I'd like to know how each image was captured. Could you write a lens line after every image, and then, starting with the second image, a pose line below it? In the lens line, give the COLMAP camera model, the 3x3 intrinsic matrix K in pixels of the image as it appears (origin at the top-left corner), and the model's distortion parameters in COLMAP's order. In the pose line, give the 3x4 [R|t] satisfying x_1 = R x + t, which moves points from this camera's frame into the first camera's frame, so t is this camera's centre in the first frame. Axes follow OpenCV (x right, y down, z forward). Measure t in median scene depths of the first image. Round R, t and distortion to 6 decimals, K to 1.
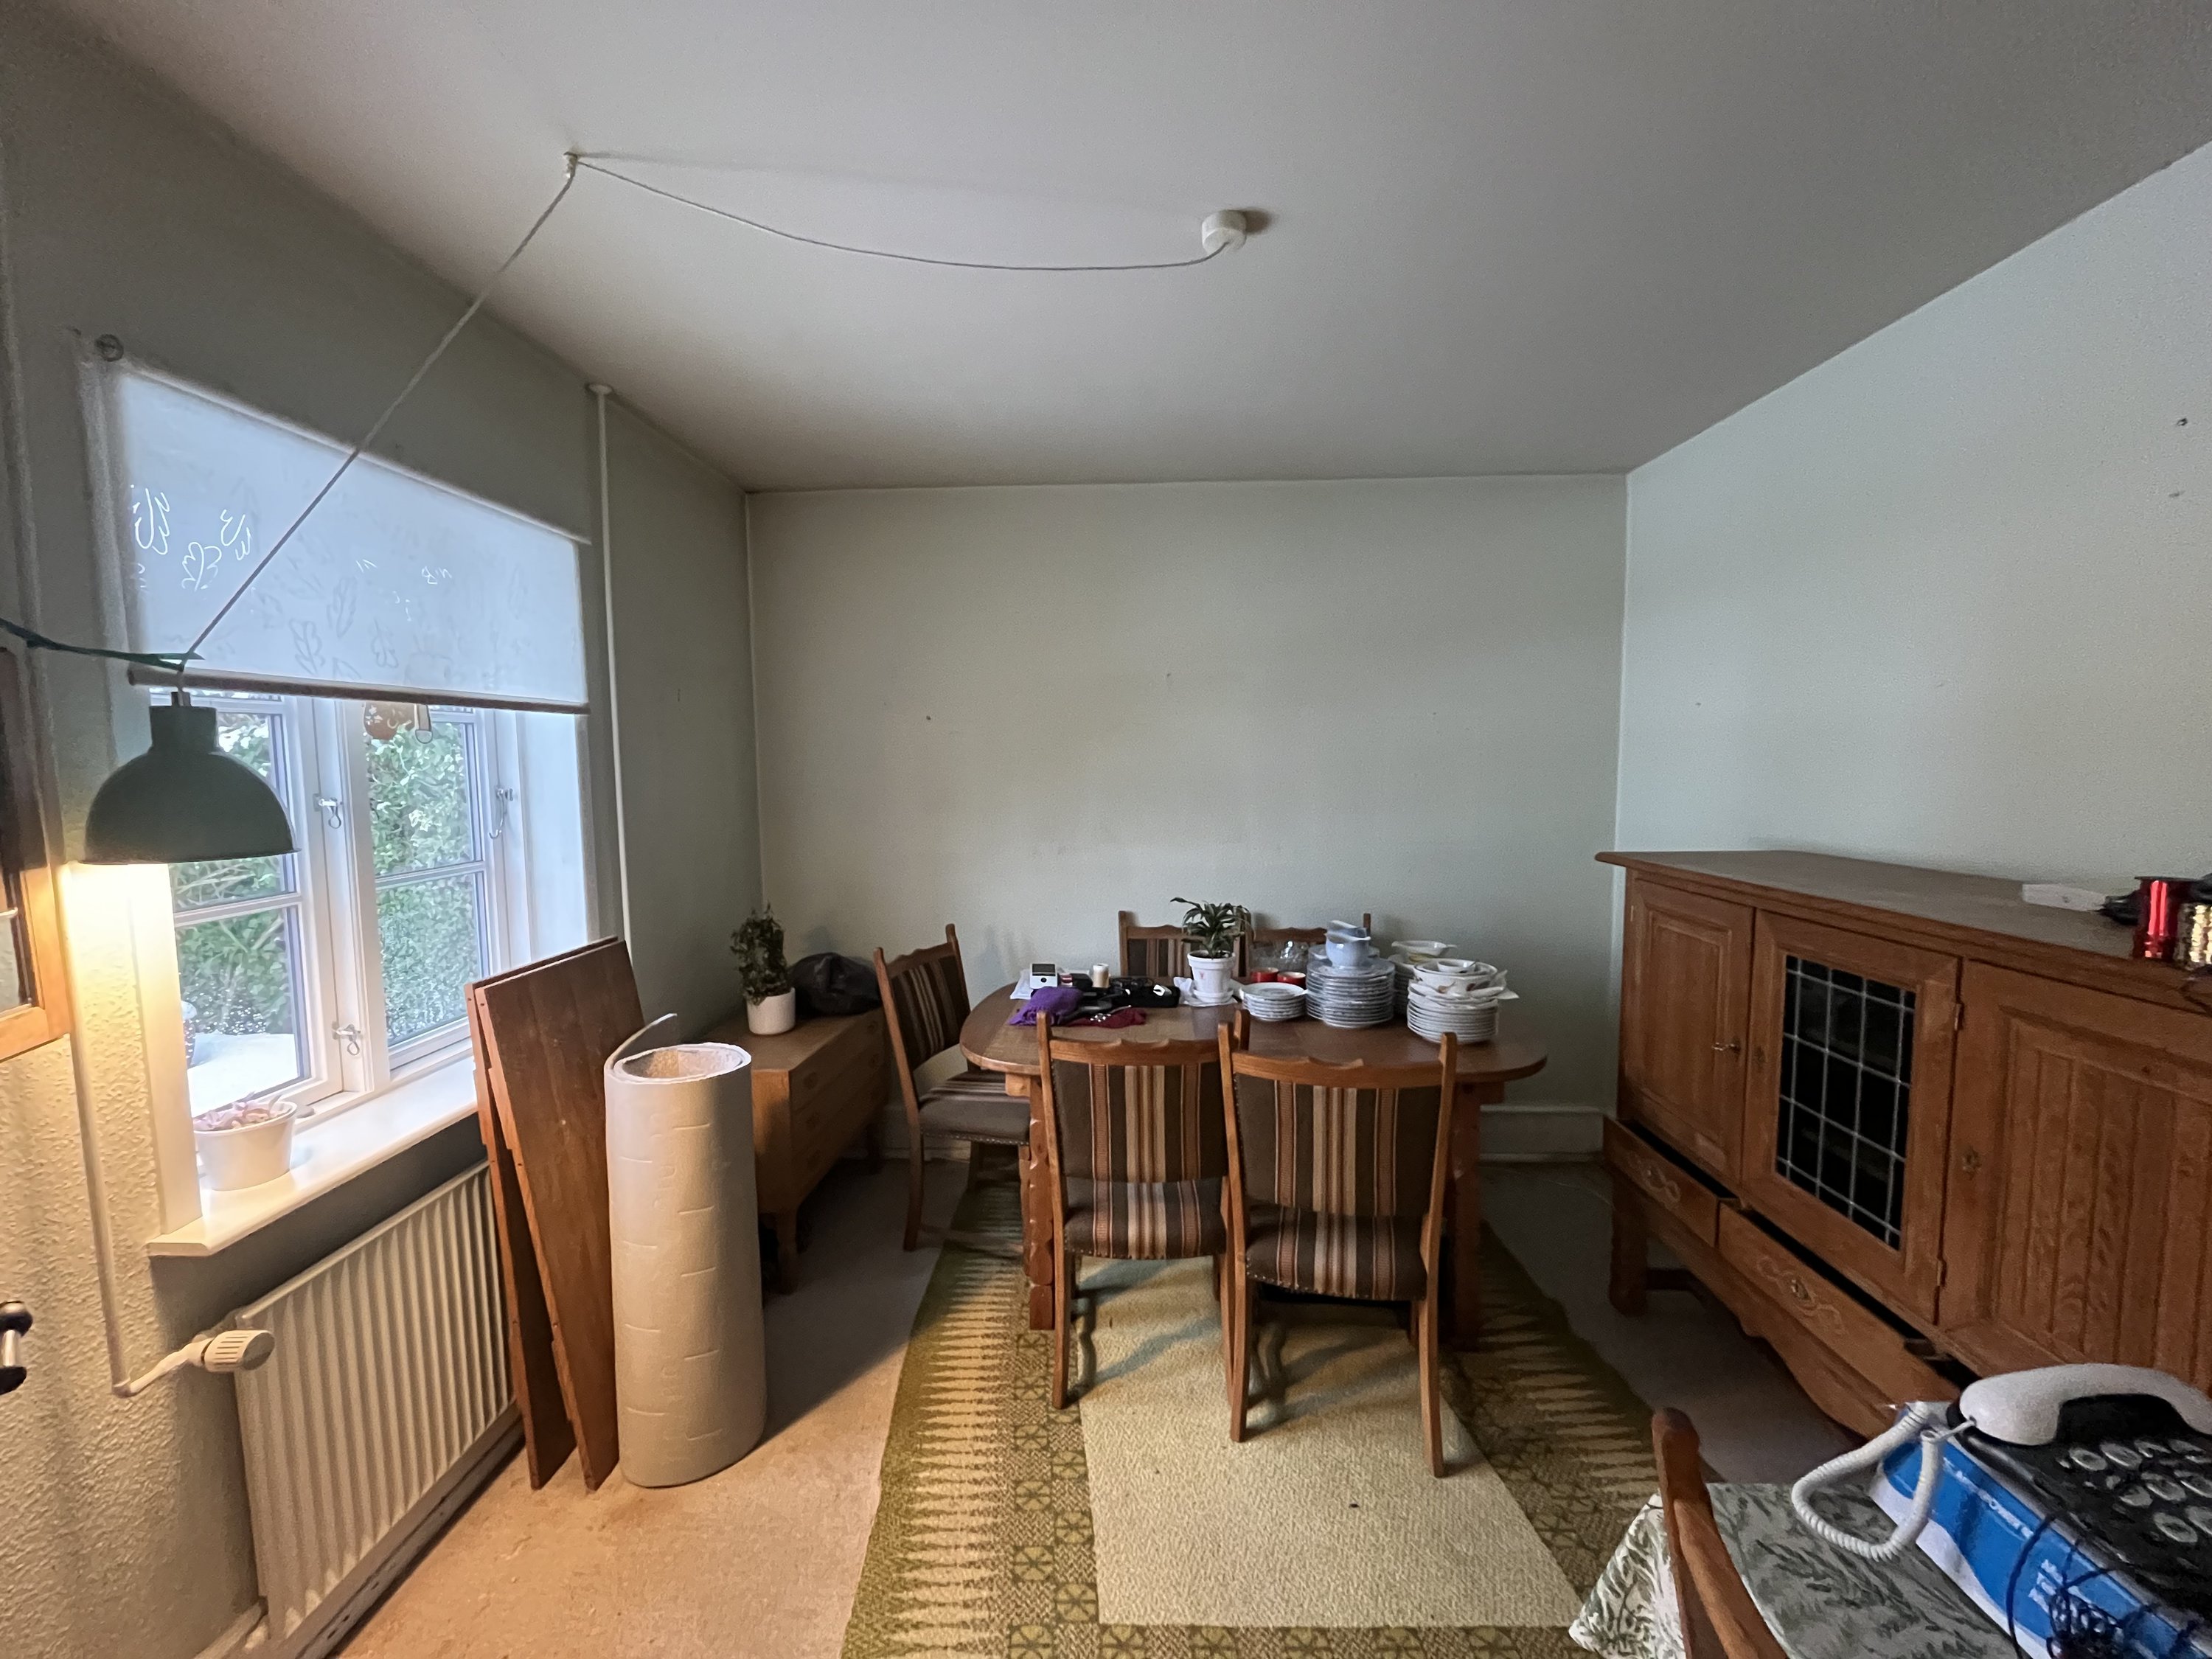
lens RADIAL K [[892.4, 0, 1090.3], [0, 892.4, 827.0], [0, 0, 1]] dist [-0.008039, 0.000309]
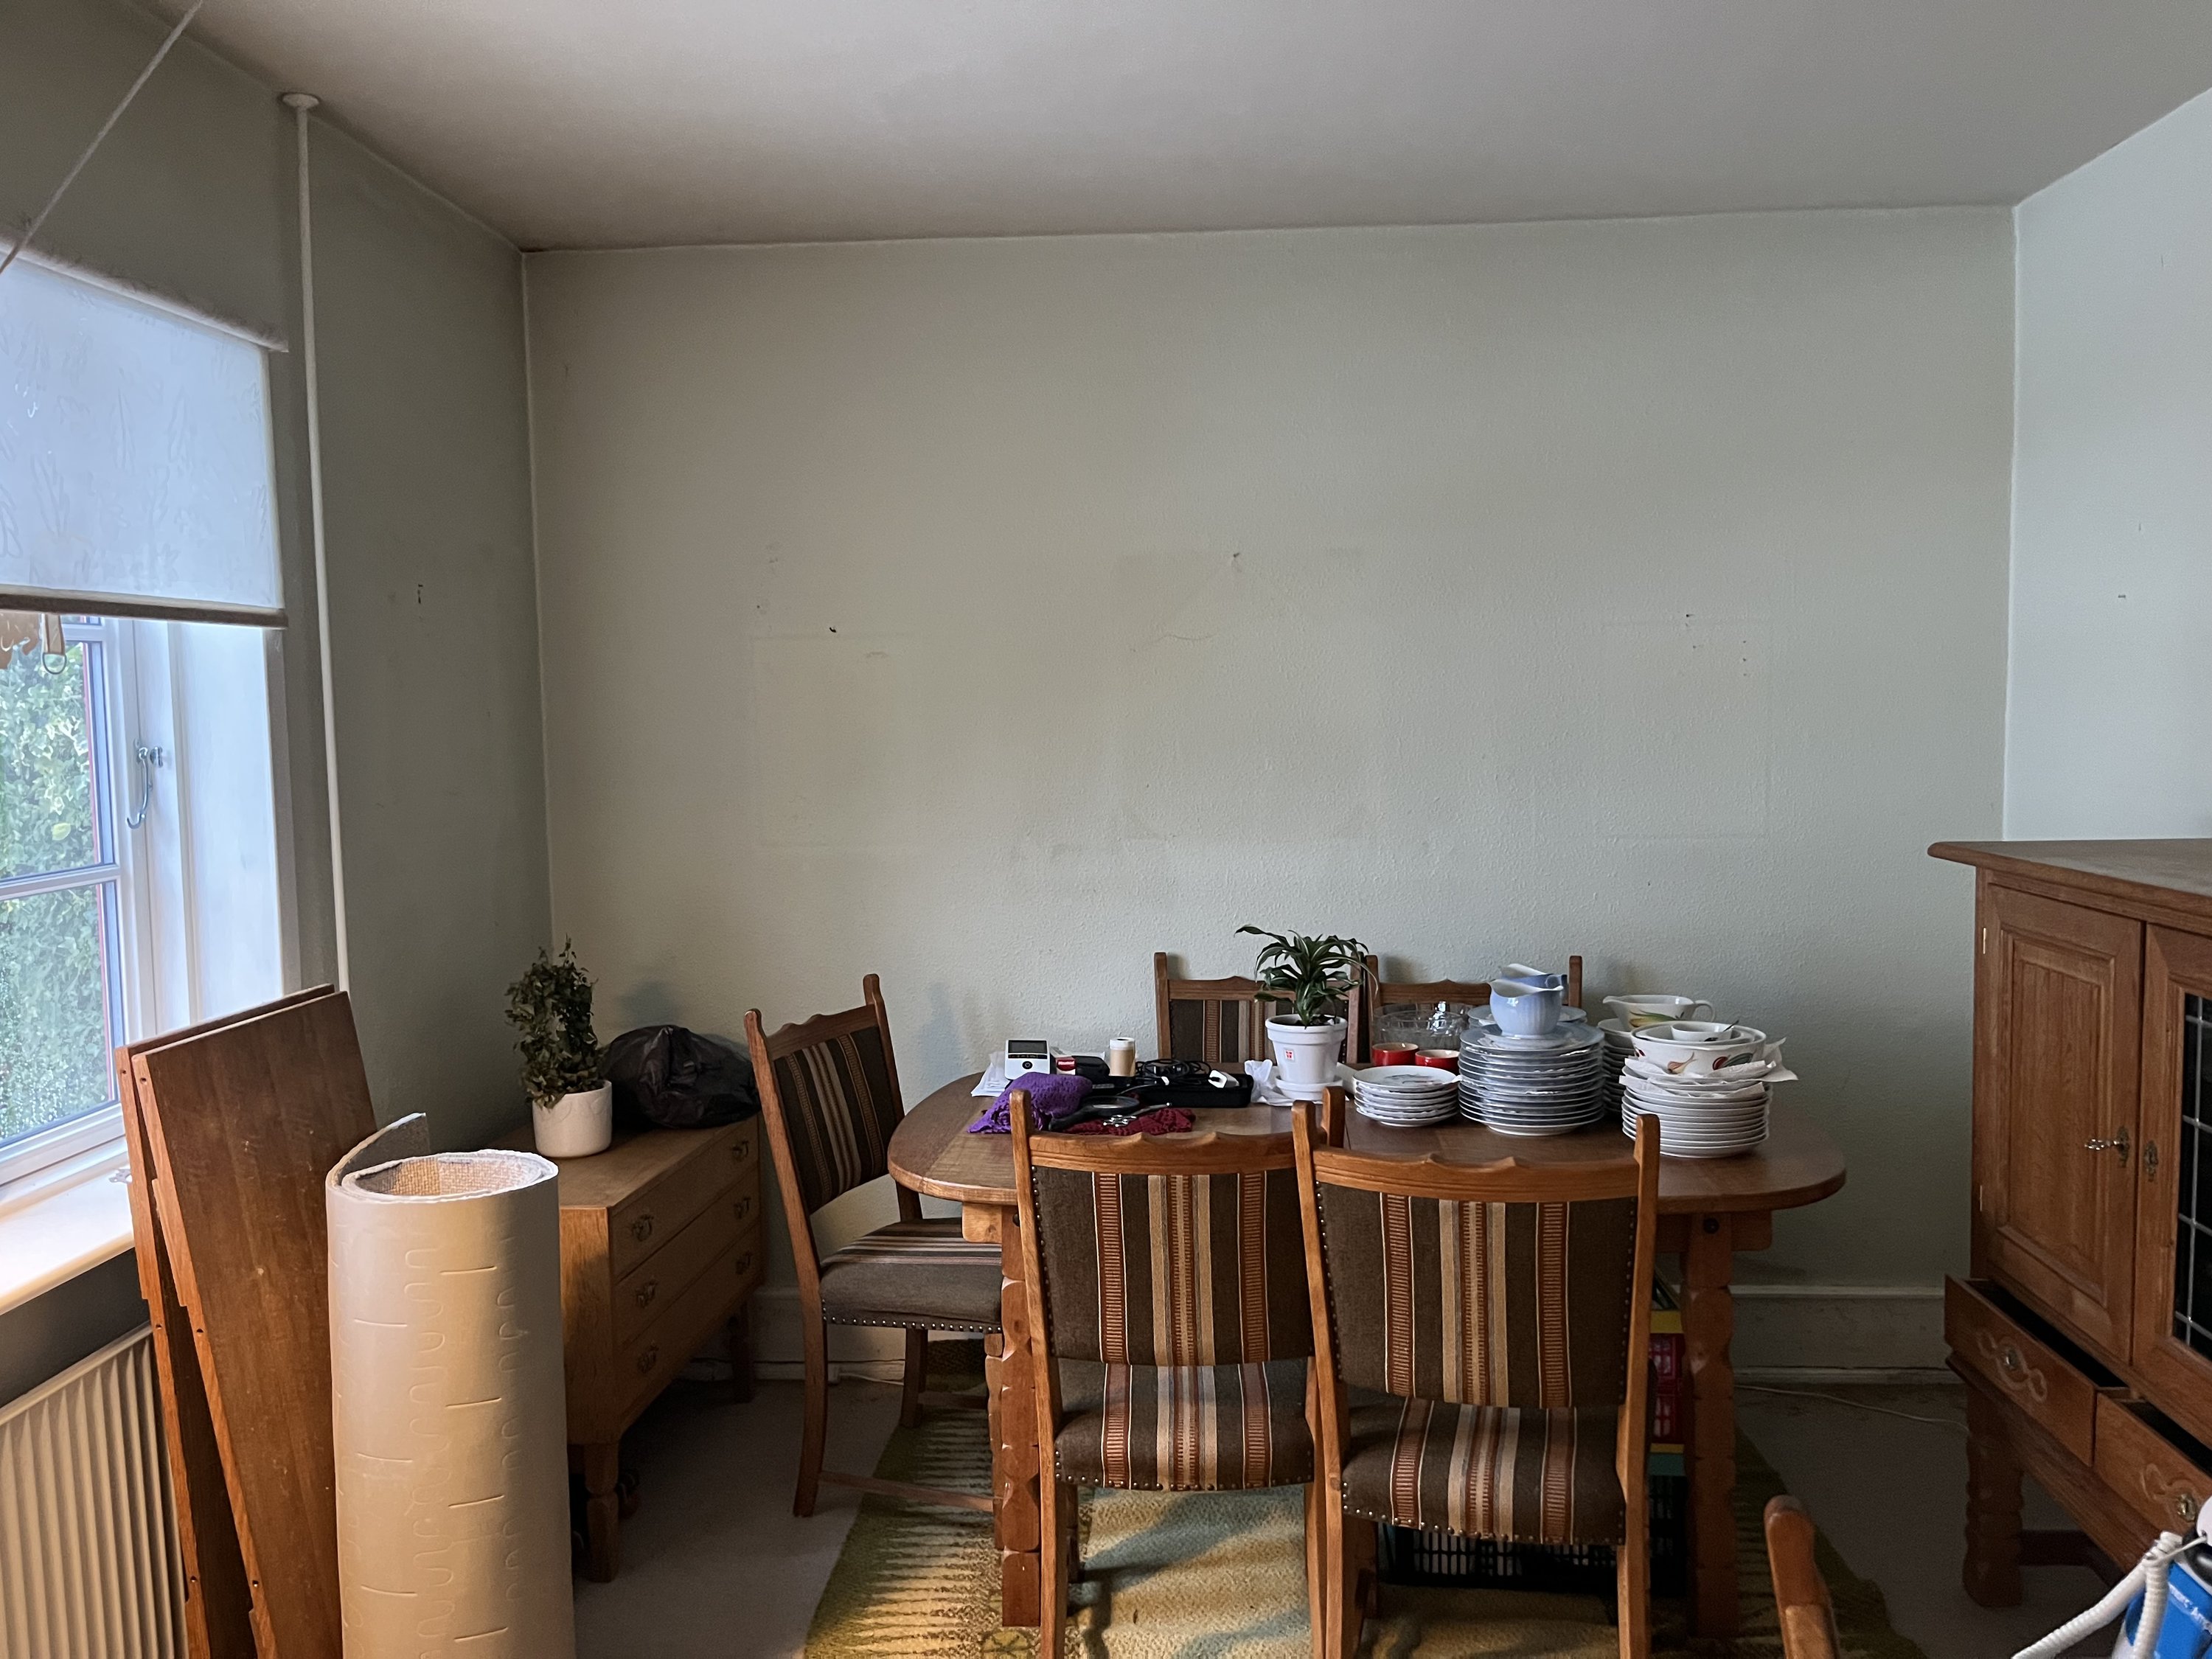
lens RADIAL K [[1692.9, 0, 1112.3], [0, 1692.9, 822.8], [0, 0, 1]] dist [0.059138, -0.089399]
pose [[0.999917, -0.005094, -0.011811, 0.024922], [0.005024, 0.999969, -0.006009, 0.020208], [0.011841, 0.005950, 0.999912, -0.180394]]
